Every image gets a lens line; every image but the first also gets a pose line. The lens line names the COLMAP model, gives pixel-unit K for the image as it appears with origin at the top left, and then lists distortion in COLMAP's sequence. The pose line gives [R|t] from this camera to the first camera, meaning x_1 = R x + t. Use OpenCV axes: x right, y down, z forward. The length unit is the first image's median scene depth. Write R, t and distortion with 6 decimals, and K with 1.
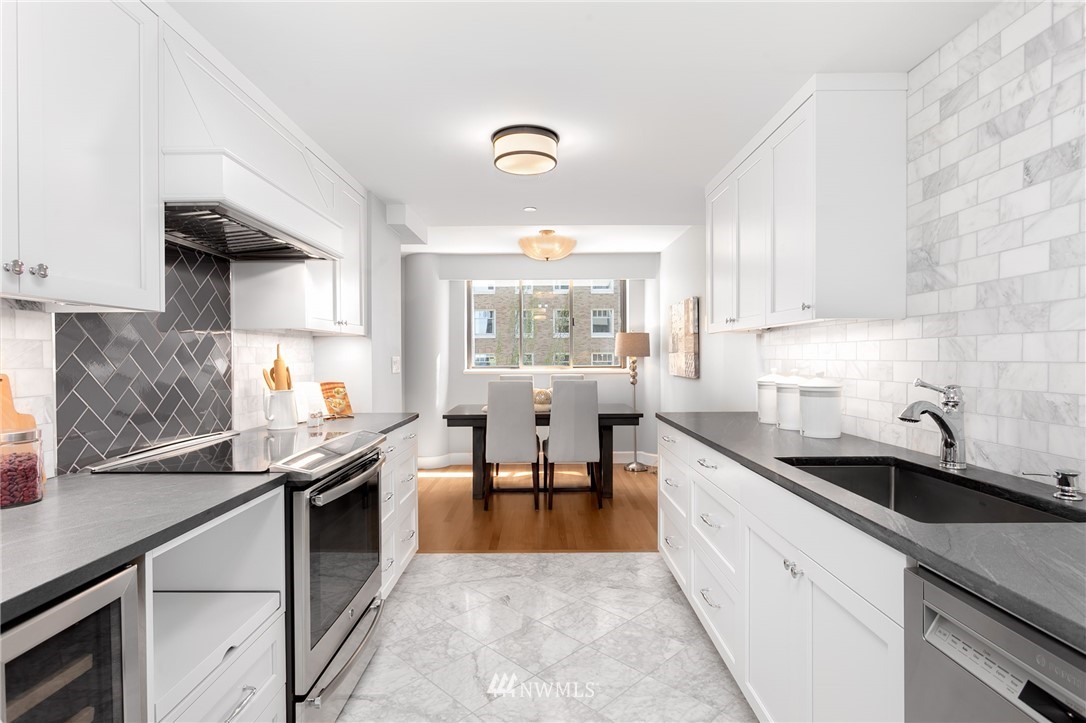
lens RADIAL K [[554.7, 0, 542.4], [0, 554.7, 359.6], [0, 0, 1]] dist [-0.001725, -0.000235]
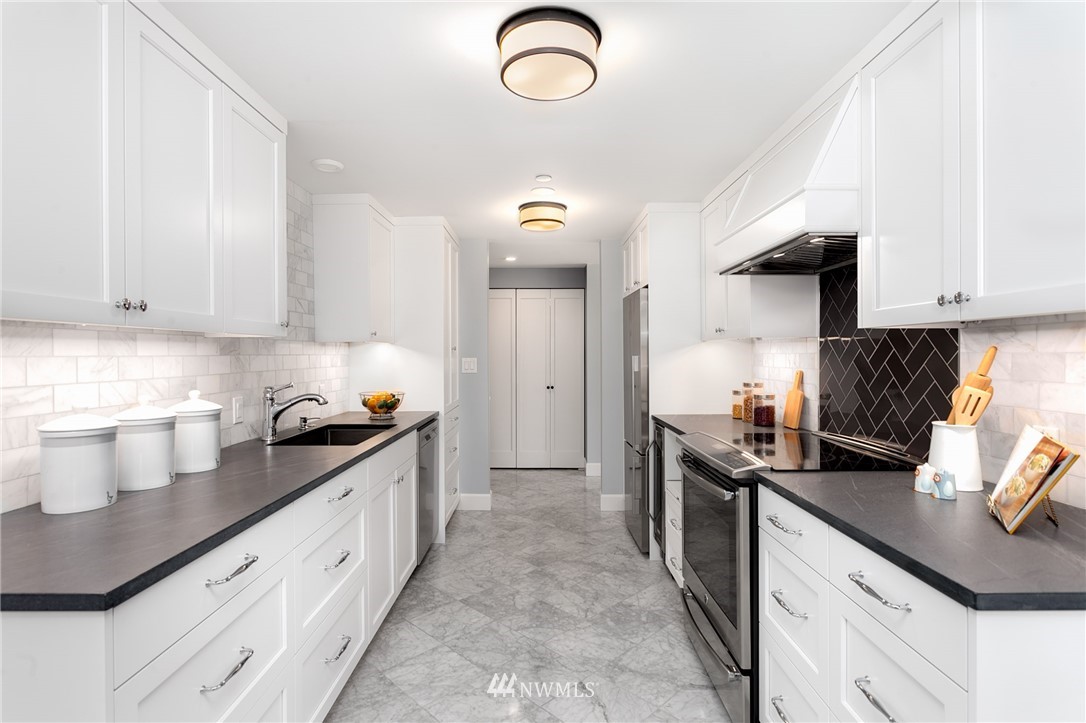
lens RADIAL K [[554.7, 0, 542.4], [0, 554.7, 356.8], [0, 0, 1]] dist [-0.001725, -0.000235]
pose [[-0.999921, 0.012318, -0.002582, -0.023336], [0.012287, 0.999860, 0.011381, -0.038223], [0.002722, 0.011348, -0.999932, 2.082526]]
